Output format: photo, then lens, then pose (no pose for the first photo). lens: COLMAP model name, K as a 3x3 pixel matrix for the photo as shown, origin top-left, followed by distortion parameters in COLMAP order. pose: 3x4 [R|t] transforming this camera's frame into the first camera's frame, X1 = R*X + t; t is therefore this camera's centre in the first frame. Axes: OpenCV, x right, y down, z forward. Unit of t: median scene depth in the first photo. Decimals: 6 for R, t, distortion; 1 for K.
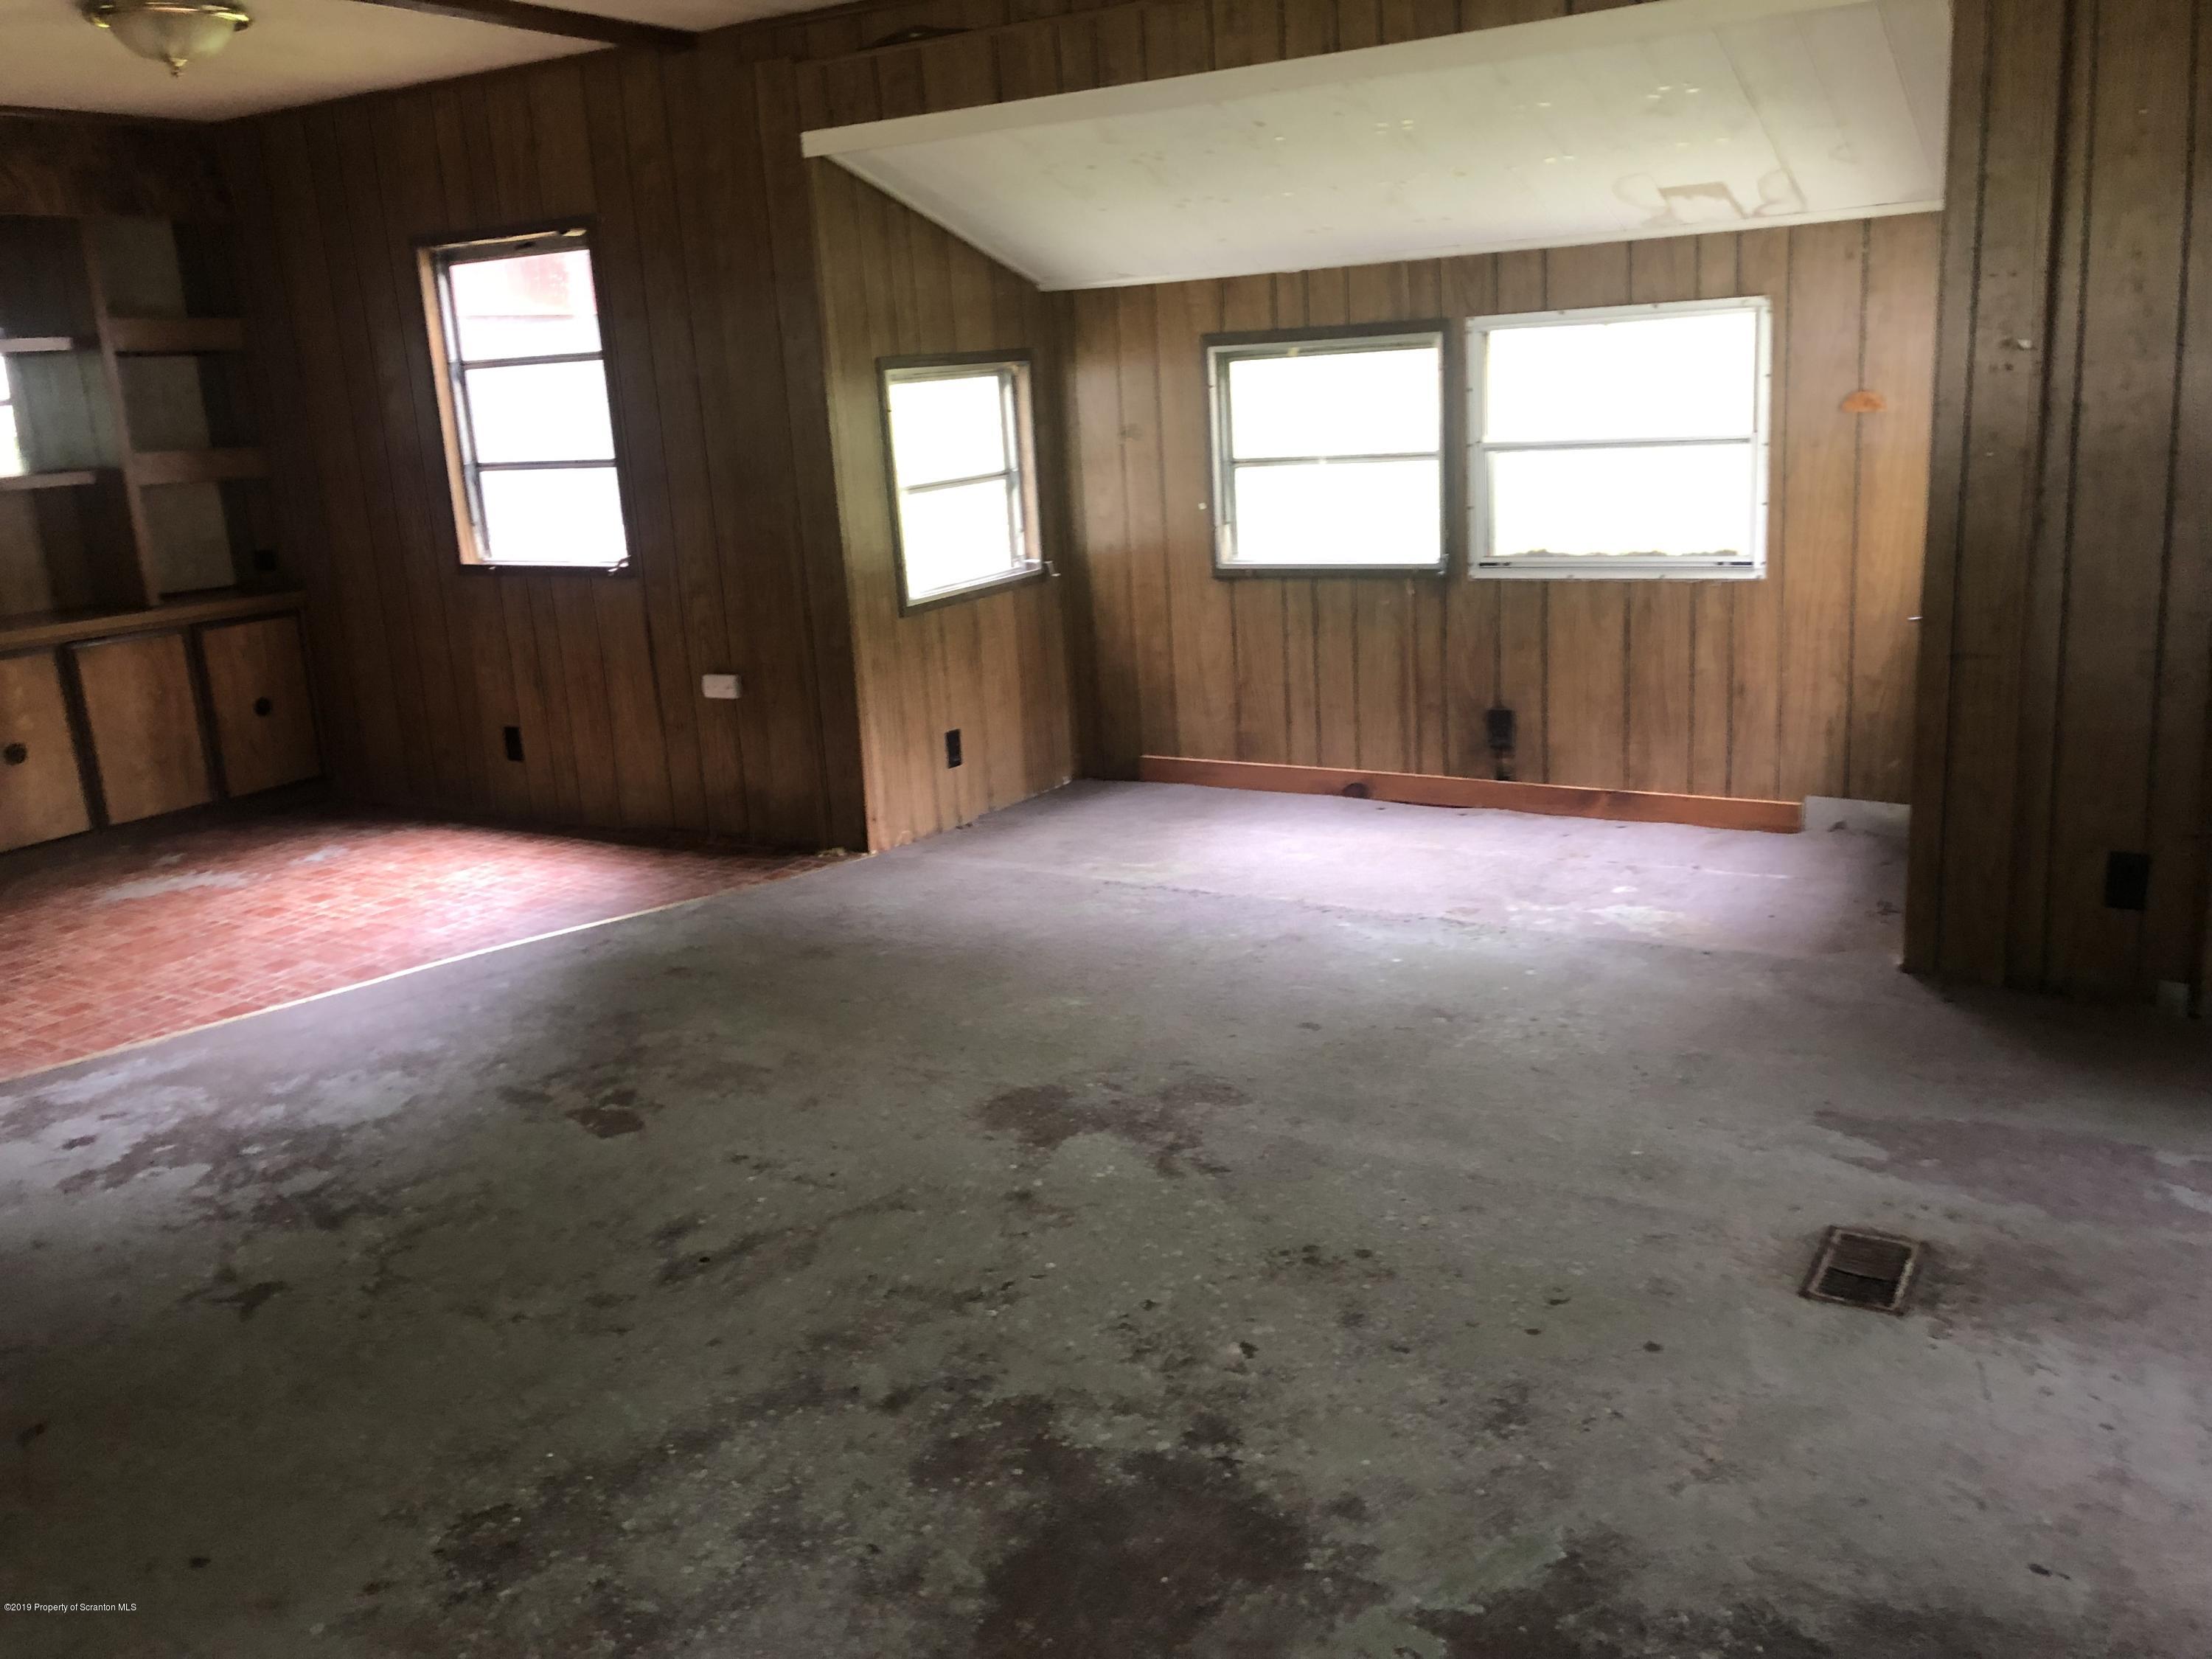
lens RADIAL K [[1826.9, 0, 1098.6], [0, 1826.9, 831.8], [0, 0, 1]] dist [-0.003594, 0.028111]
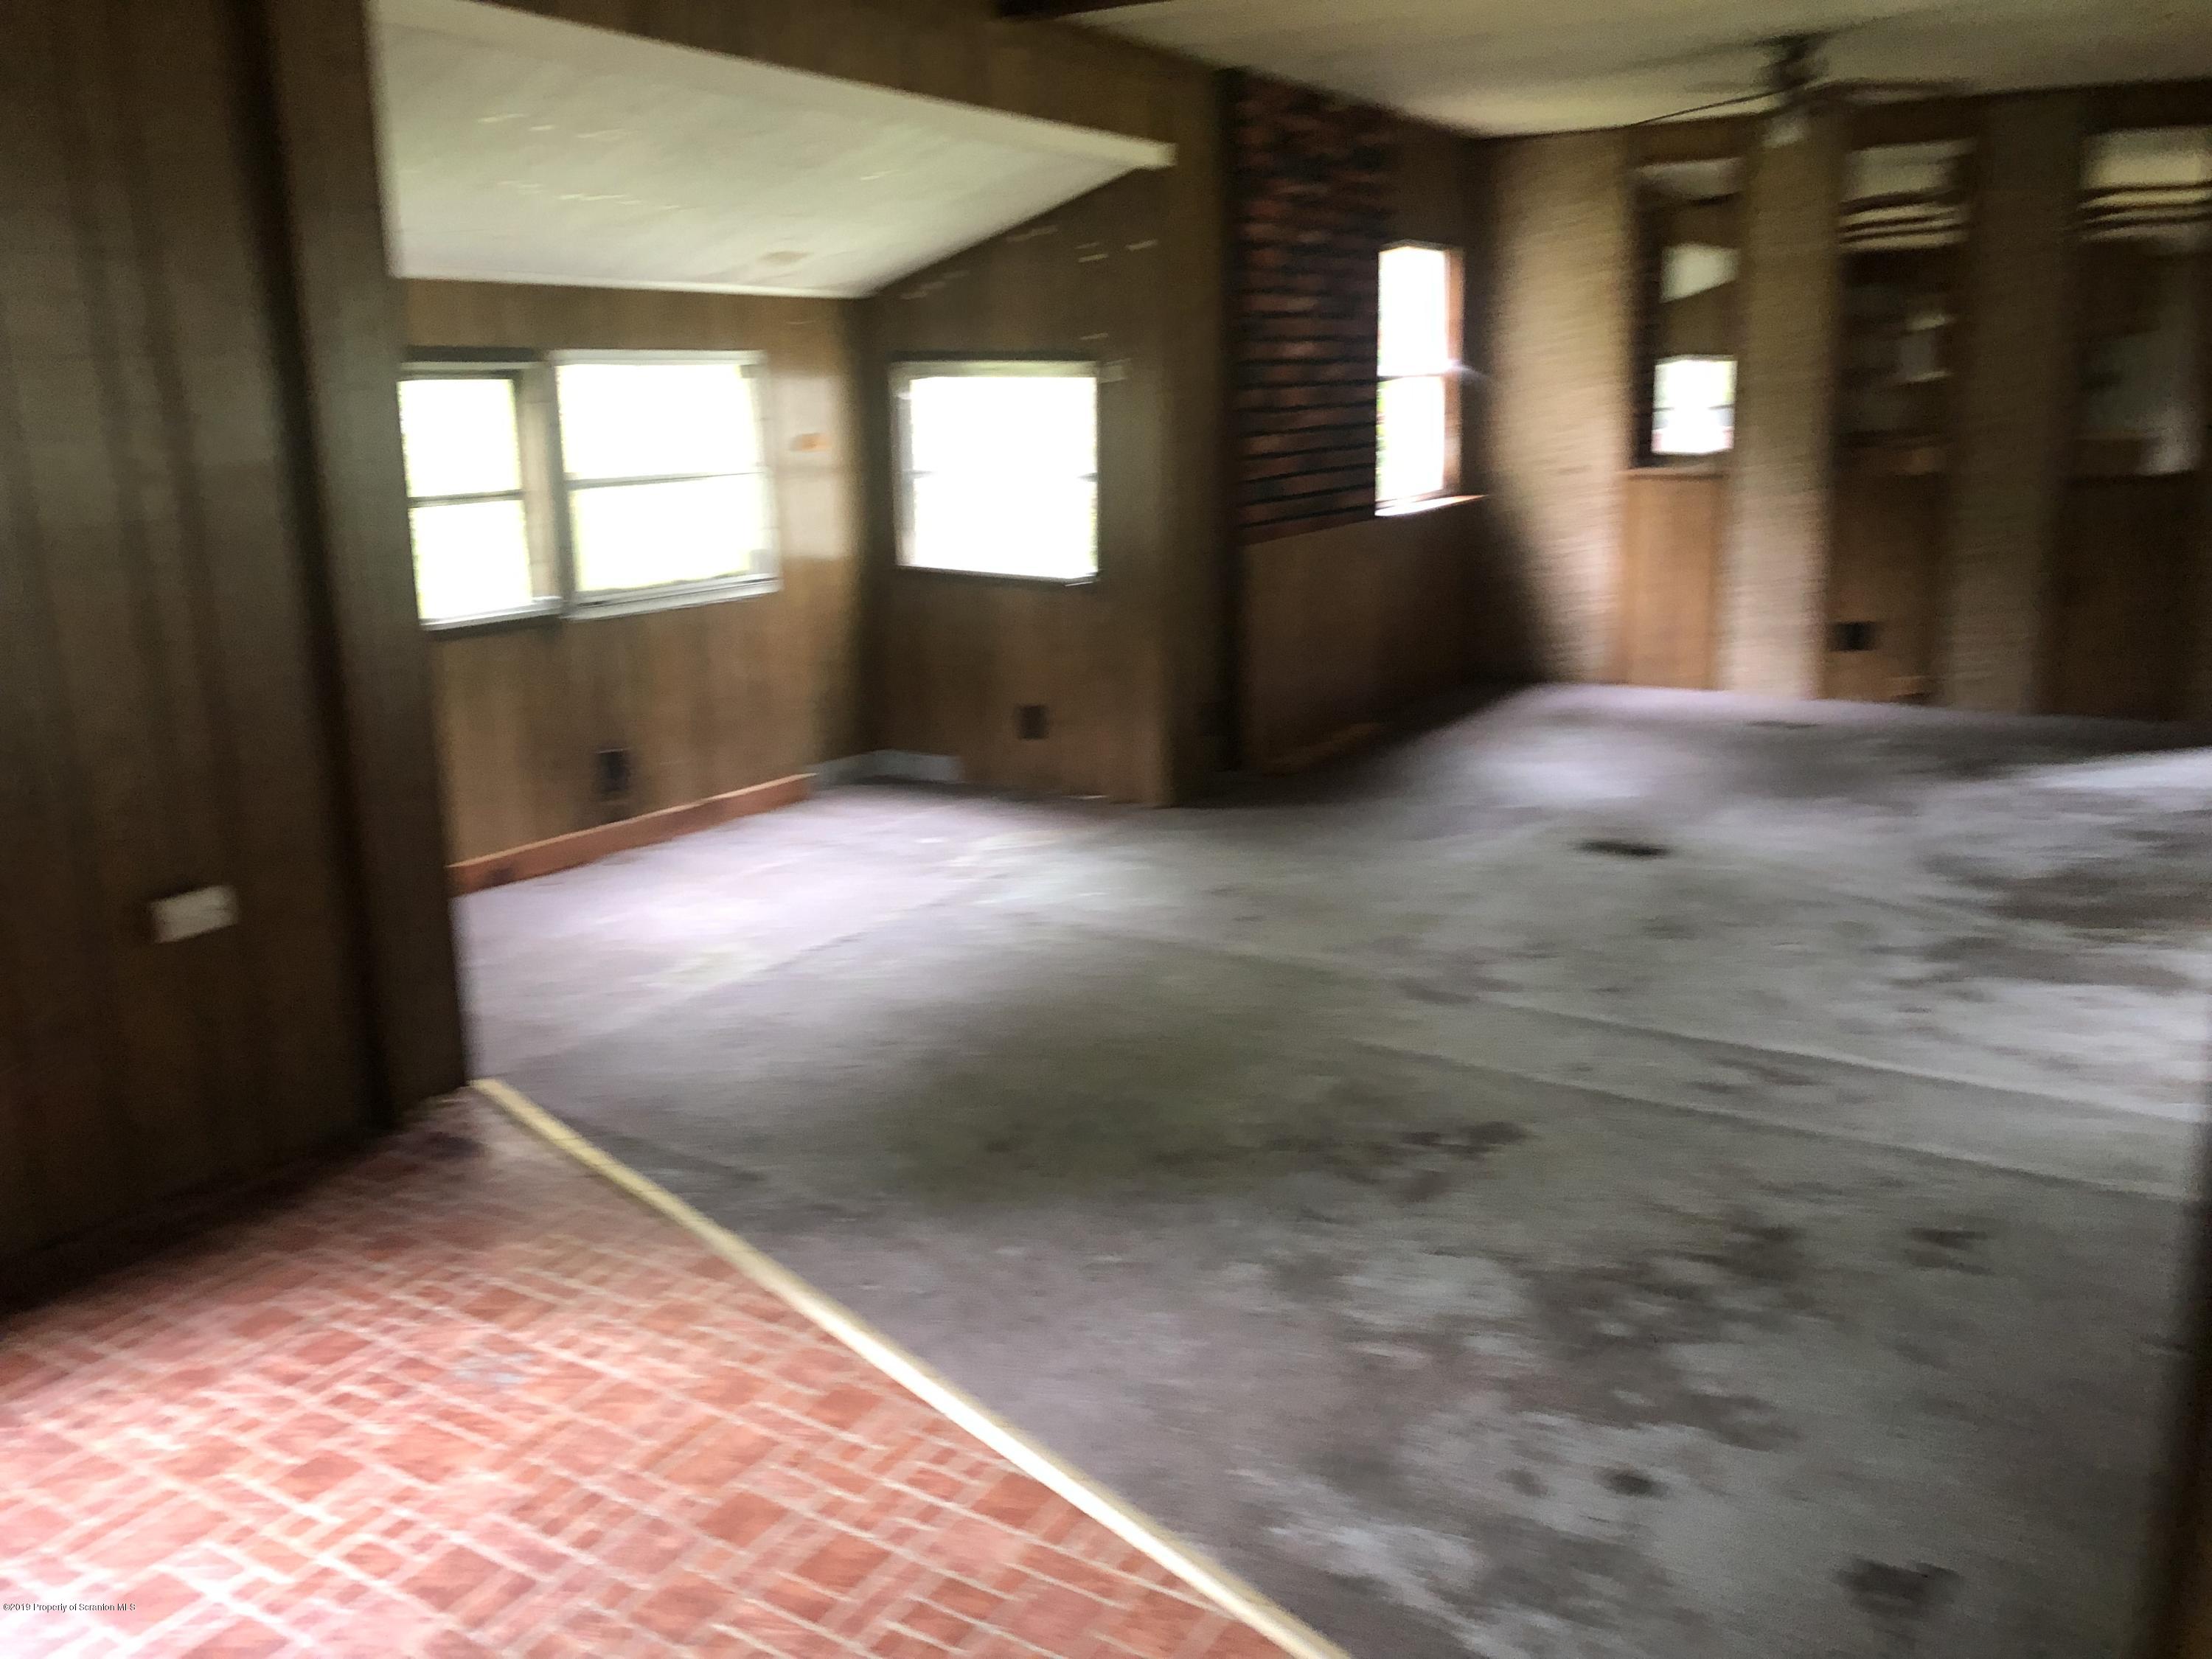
lens RADIAL K [[1826.9, 0, 1095.7], [0, 1826.9, 824.7], [0, 0, 1]] dist [-0.003594, 0.028111]
pose [[0.002812, -0.176738, 0.984254, -0.997038], [0.255765, 0.951647, 0.170152, -0.173465], [-0.966735, 0.251260, 0.047880, 0.961840]]
